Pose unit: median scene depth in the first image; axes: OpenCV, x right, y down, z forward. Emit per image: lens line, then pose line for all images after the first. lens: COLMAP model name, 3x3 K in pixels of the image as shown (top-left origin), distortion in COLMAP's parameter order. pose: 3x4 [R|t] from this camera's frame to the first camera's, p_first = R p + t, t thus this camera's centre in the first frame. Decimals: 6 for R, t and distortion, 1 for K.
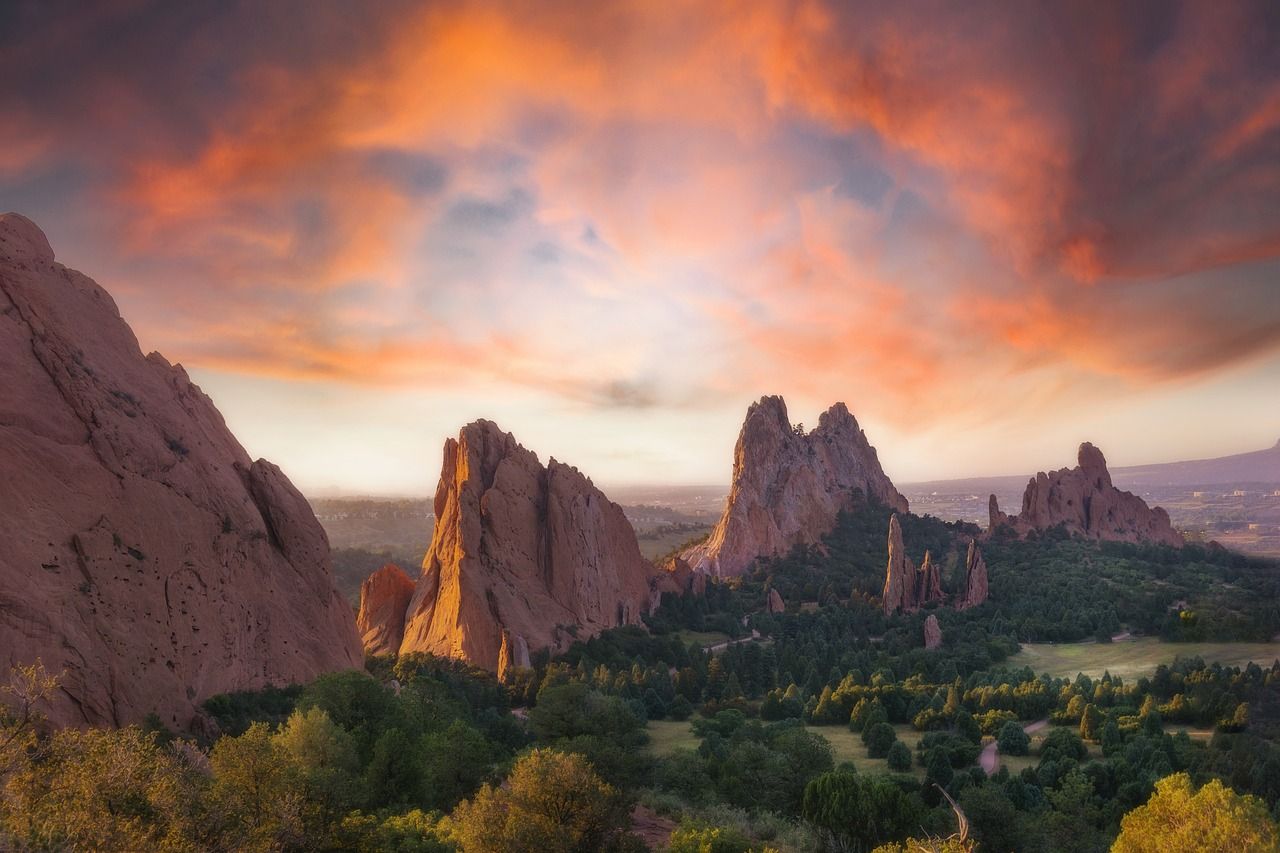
lens RADIAL K [[1801.7, 0, 645.4], [0, 1801.7, 415.9], [0, 0, 1]] dist [-0.010067, 0.000000]
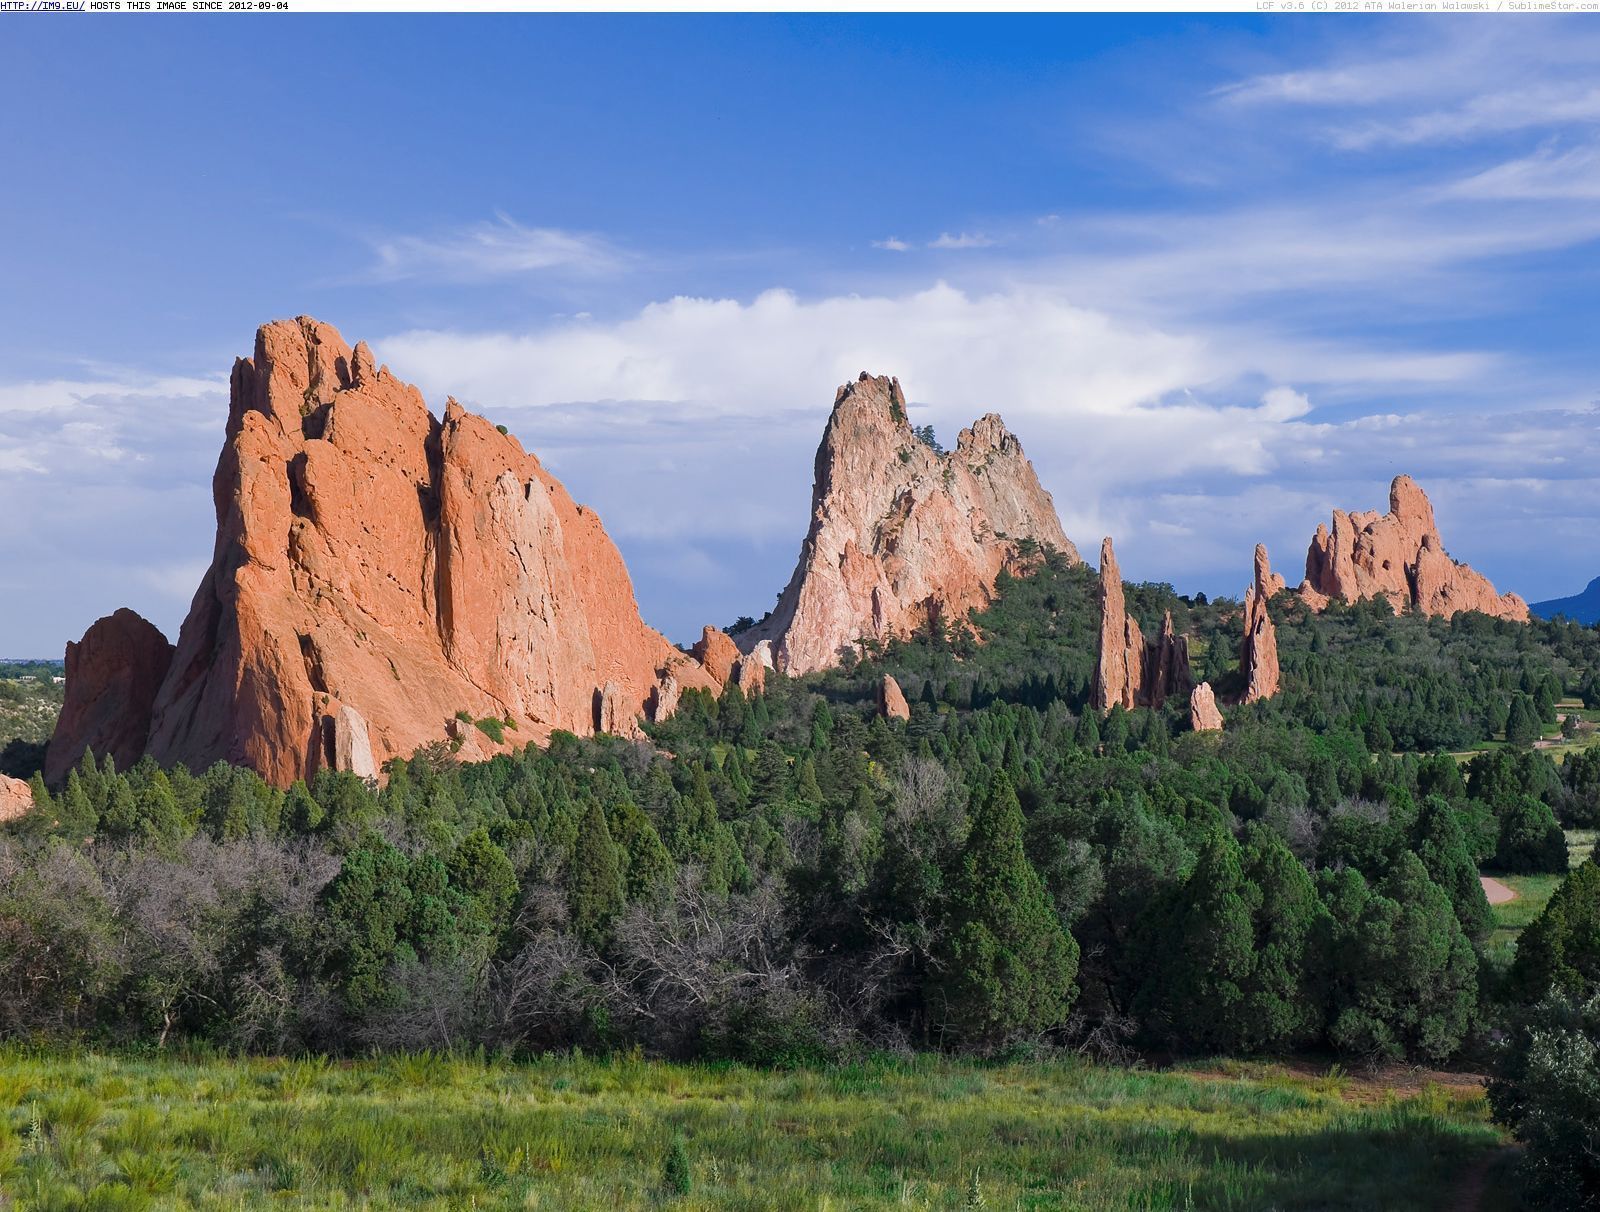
lens RADIAL K [[2365.8, 0, 813.3], [0, 2365.8, 614.4], [0, 0, 1]] dist [0.089635, 0.000000]
pose [[0.998956, -0.011906, 0.044099, 0.018986], [0.011669, 0.999916, 0.005621, 0.078789], [-0.044162, -0.005101, 0.999011, 0.313973]]
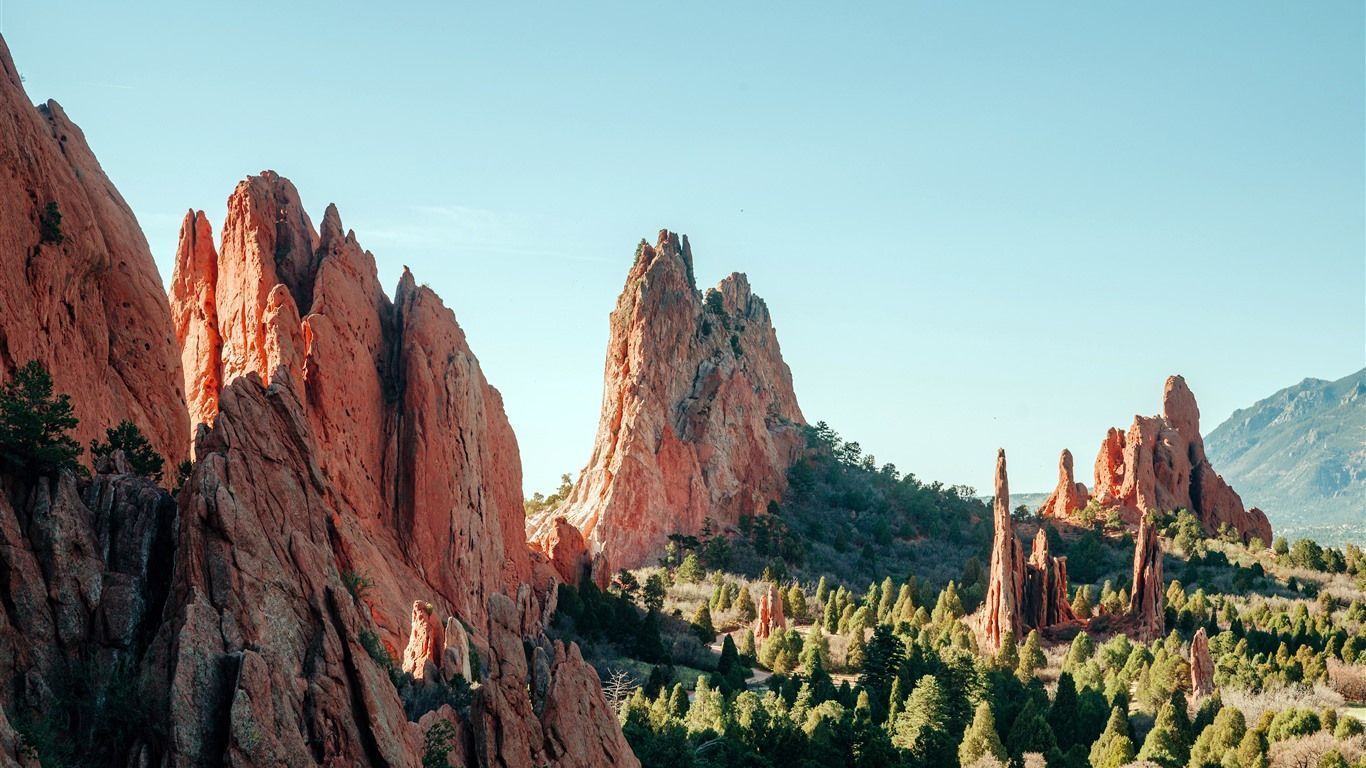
lens RADIAL K [[3000.4, 0, 671.7], [0, 3000.4, 395.0], [0, 0, 1]] dist [-0.014116, 0.000000]
pose [[0.973512, 0.056817, 0.221465, -0.150728], [-0.054908, 0.998382, -0.014770, 0.061370], [-0.221946, 0.002219, 0.975057, 0.218346]]
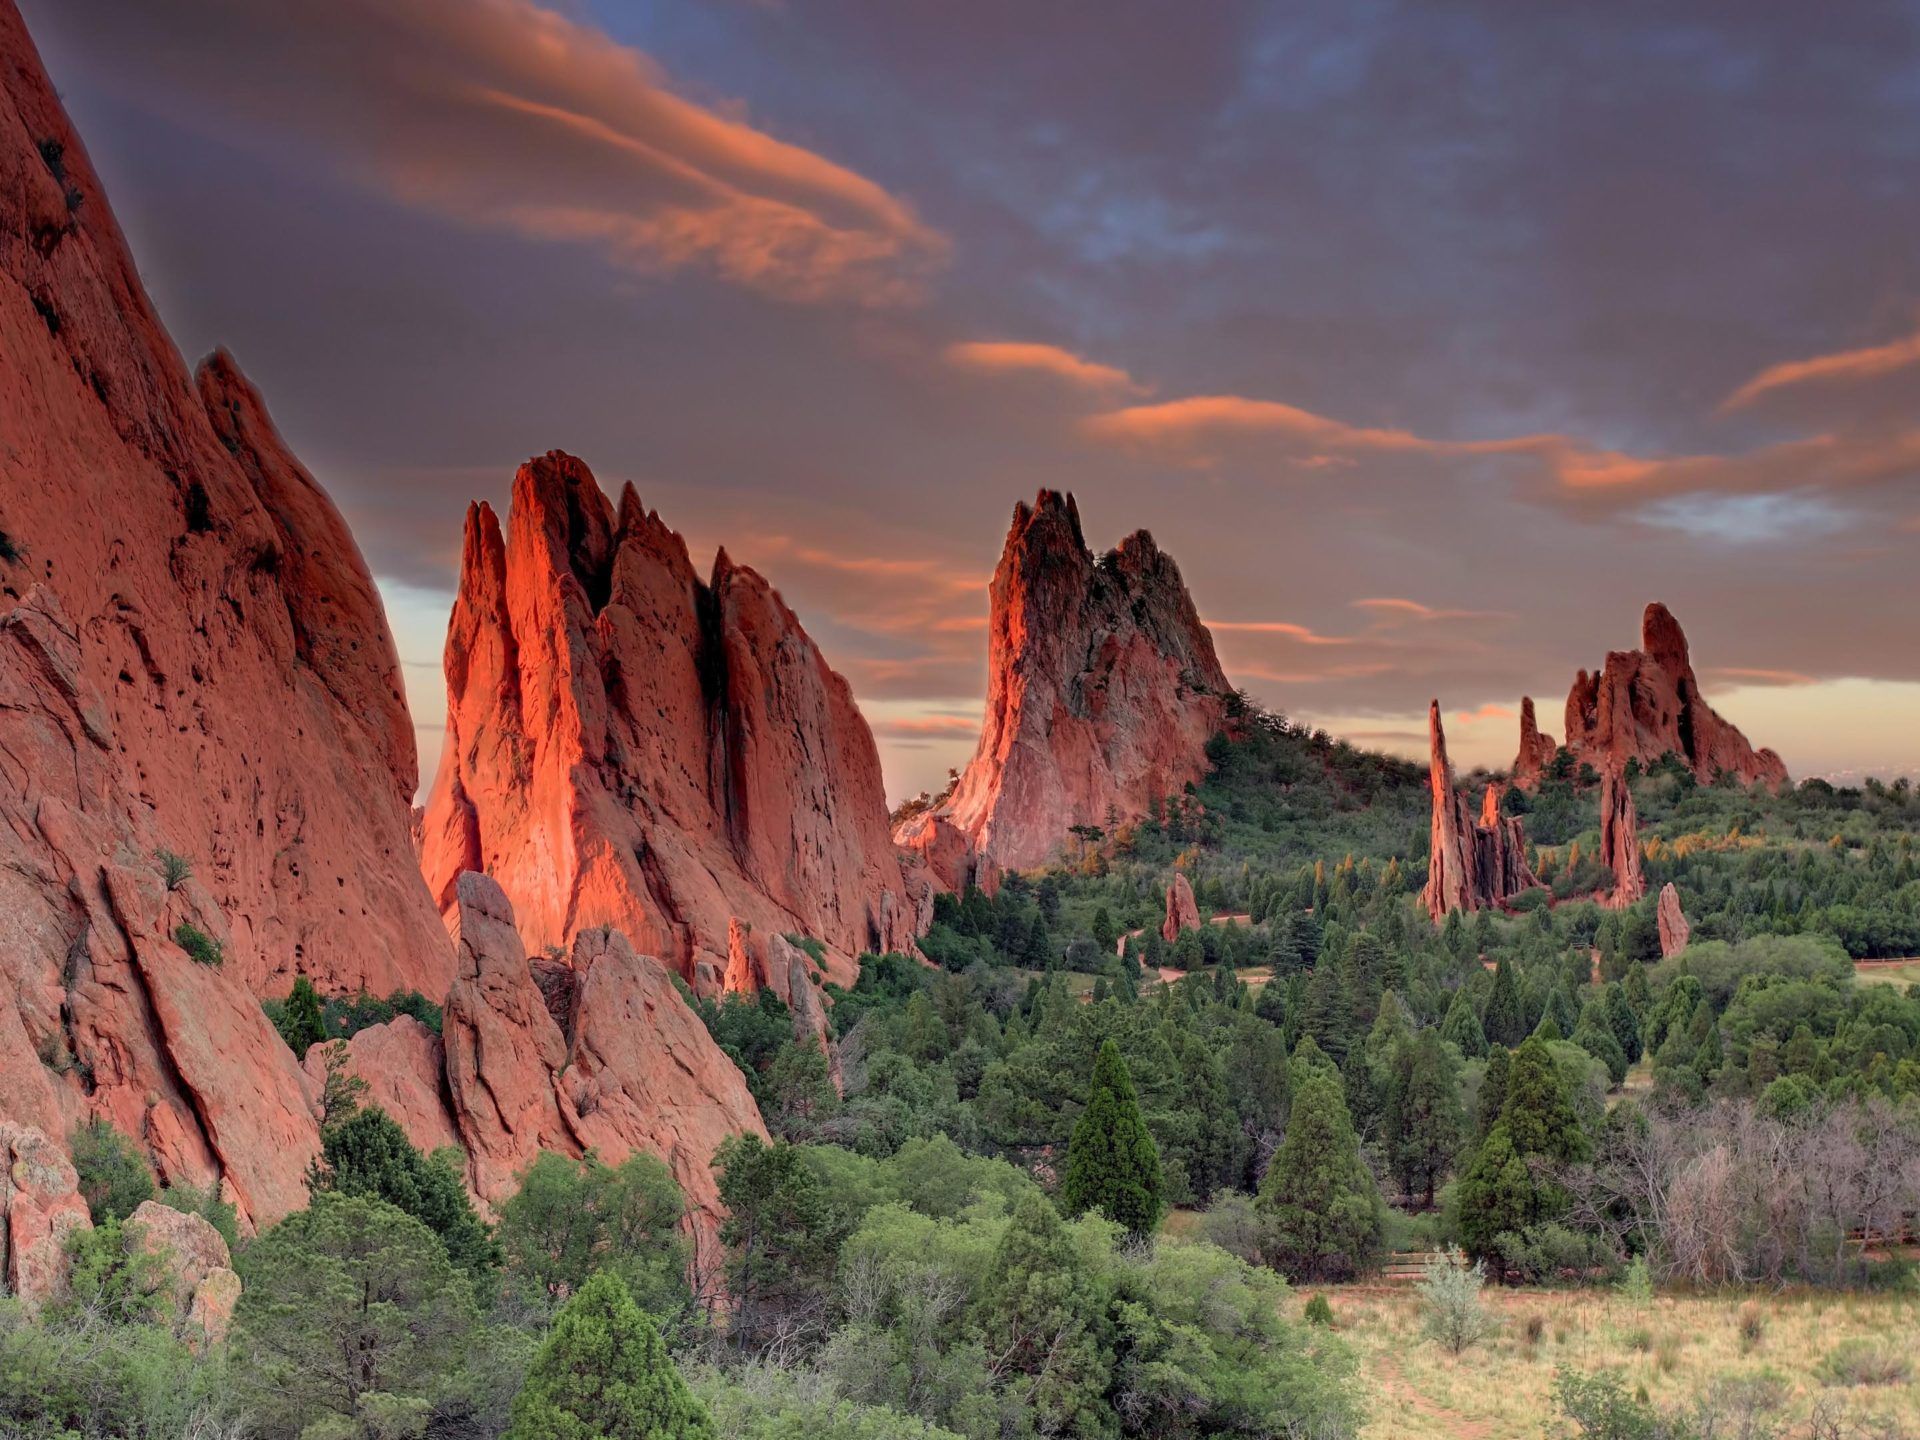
lens RADIAL K [[3278.7, 0, 771.1], [0, 3278.7, 763.2], [0, 0, 1]] dist [0.010591, 0.000000]
pose [[0.993554, -0.025406, 0.110474, -0.121318], [0.024798, 0.999669, 0.006874, 0.065586], [-0.110612, -0.004090, 0.993855, 0.241028]]
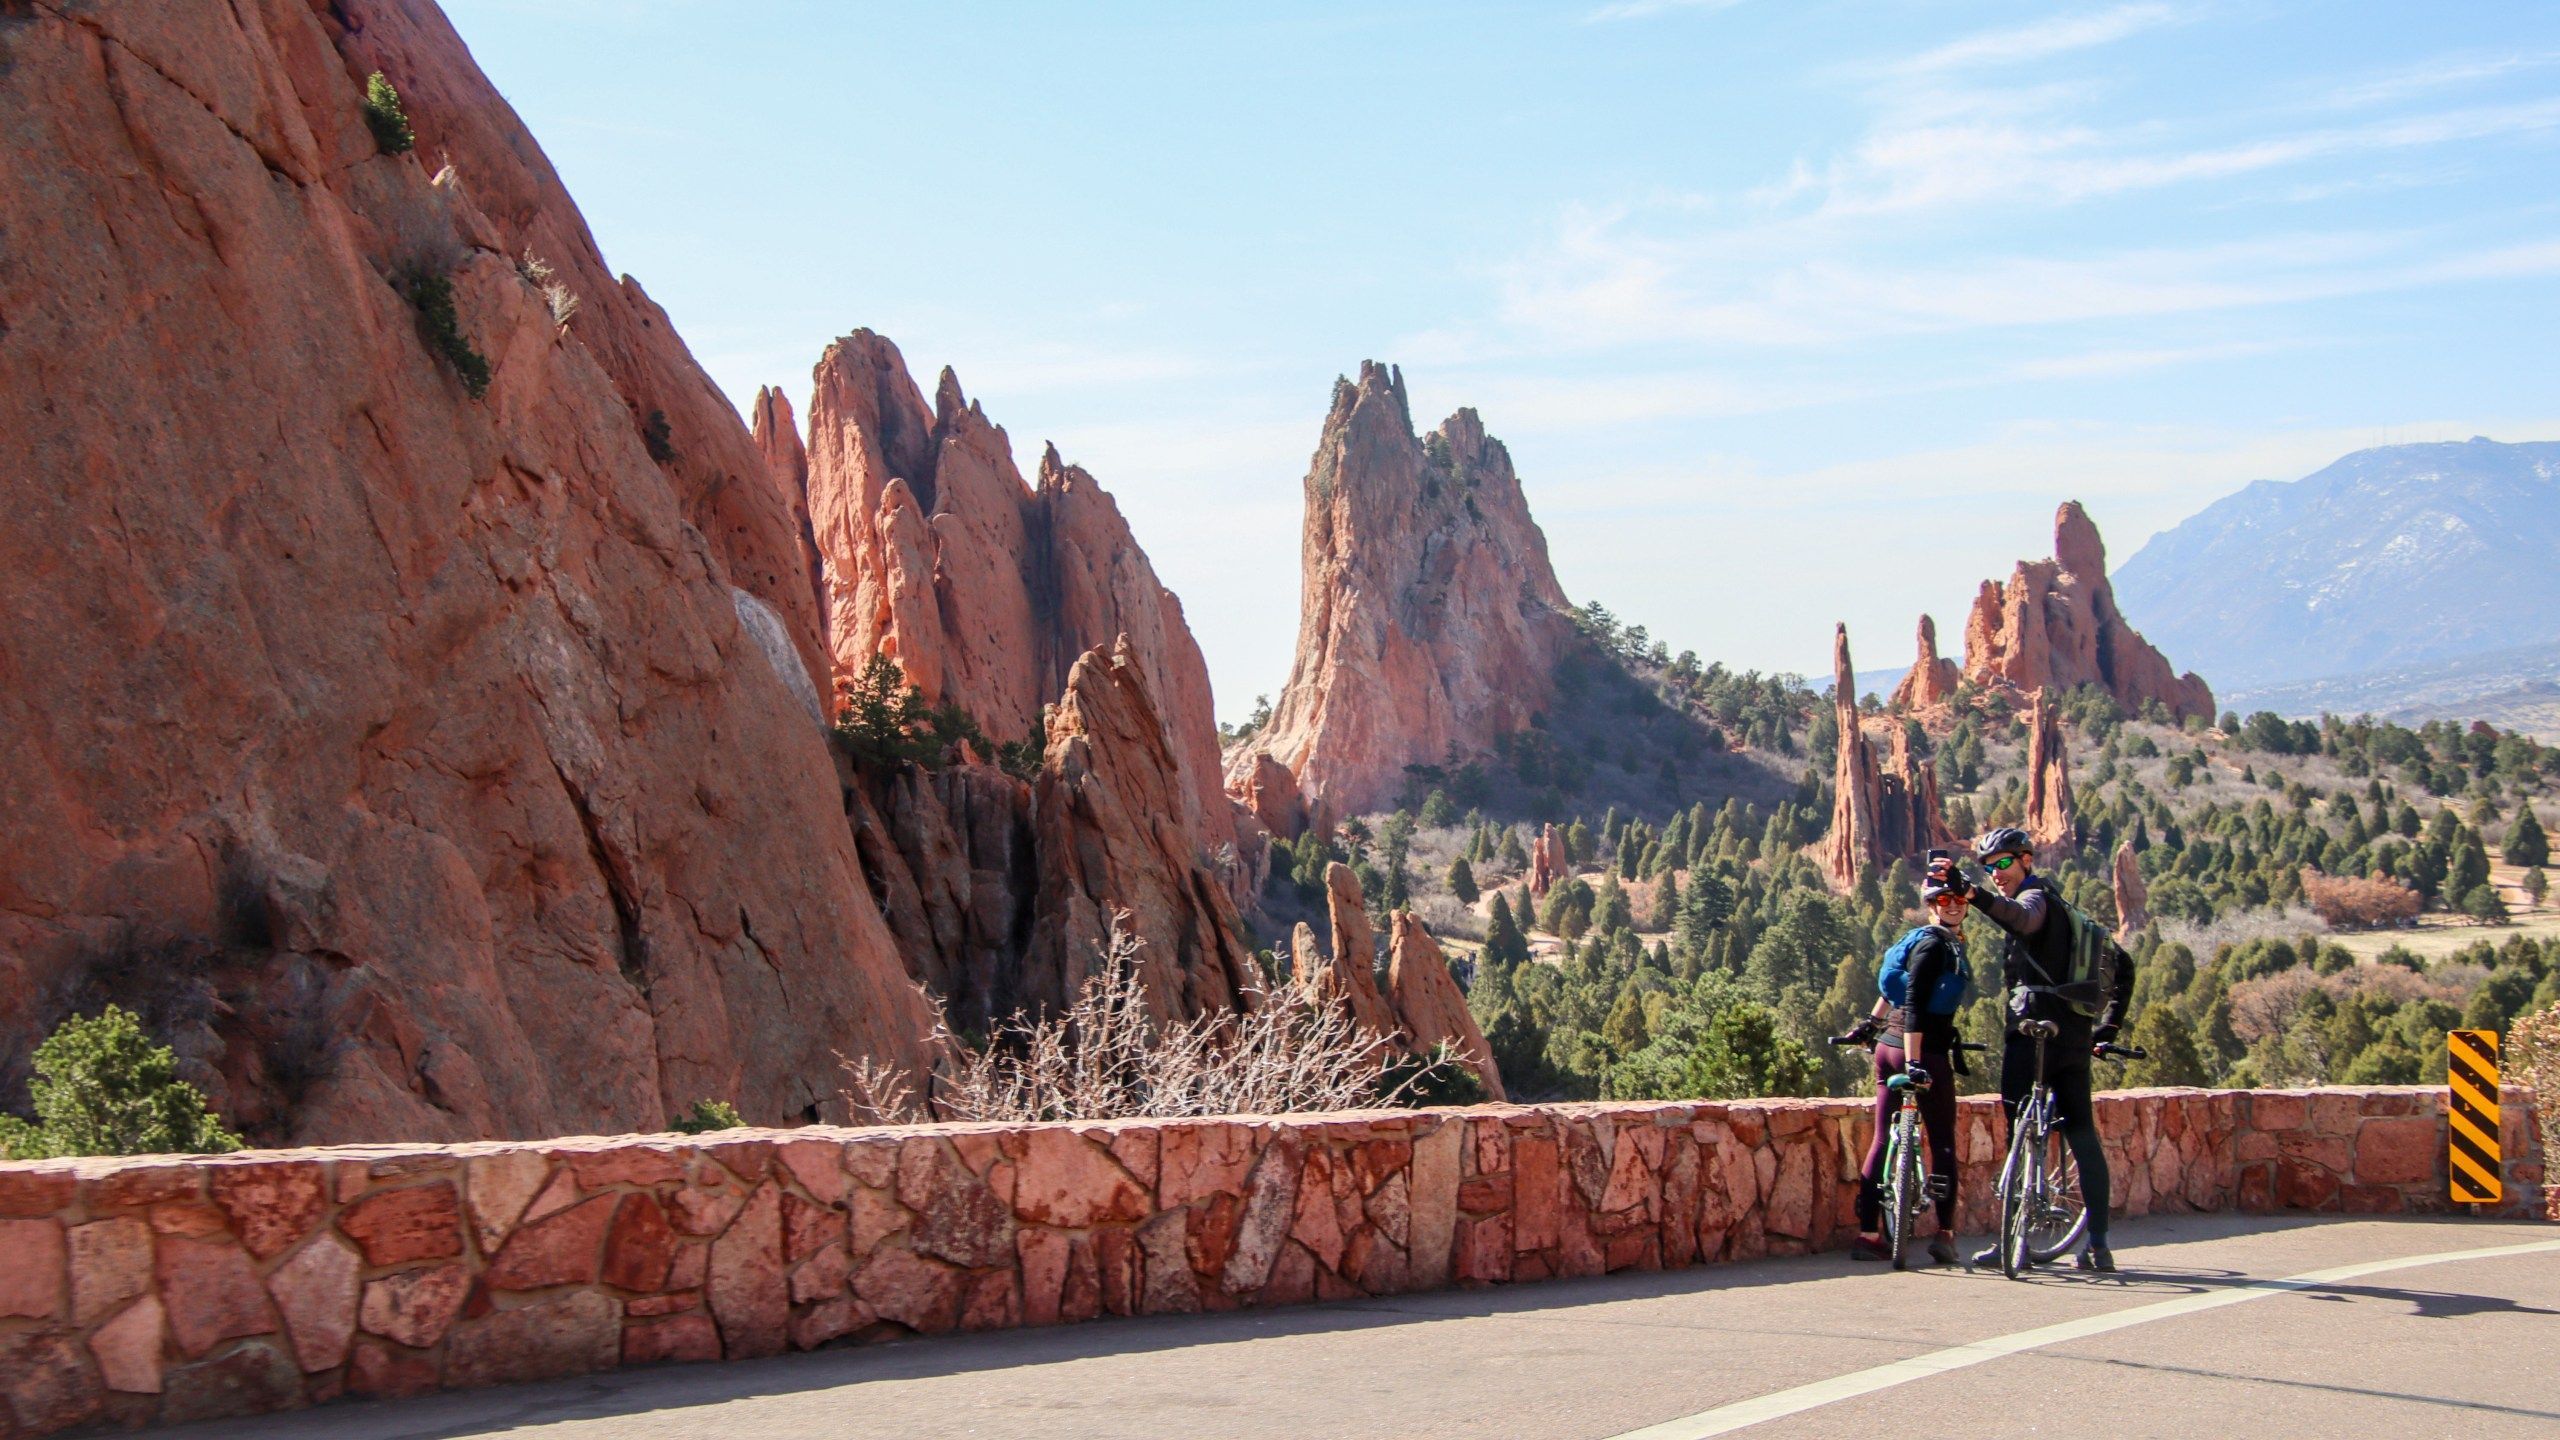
lens RADIAL K [[4127.2, 0, 1268.1], [0, 4127.2, 826.6], [0, 0, 1]] dist [0.304814, 0.000000]
pose [[0.979765, -0.023222, 0.198799, -0.169280], [0.014052, 0.998777, 0.047412, 0.058448], [-0.199657, -0.043659, 0.978893, 0.177134]]
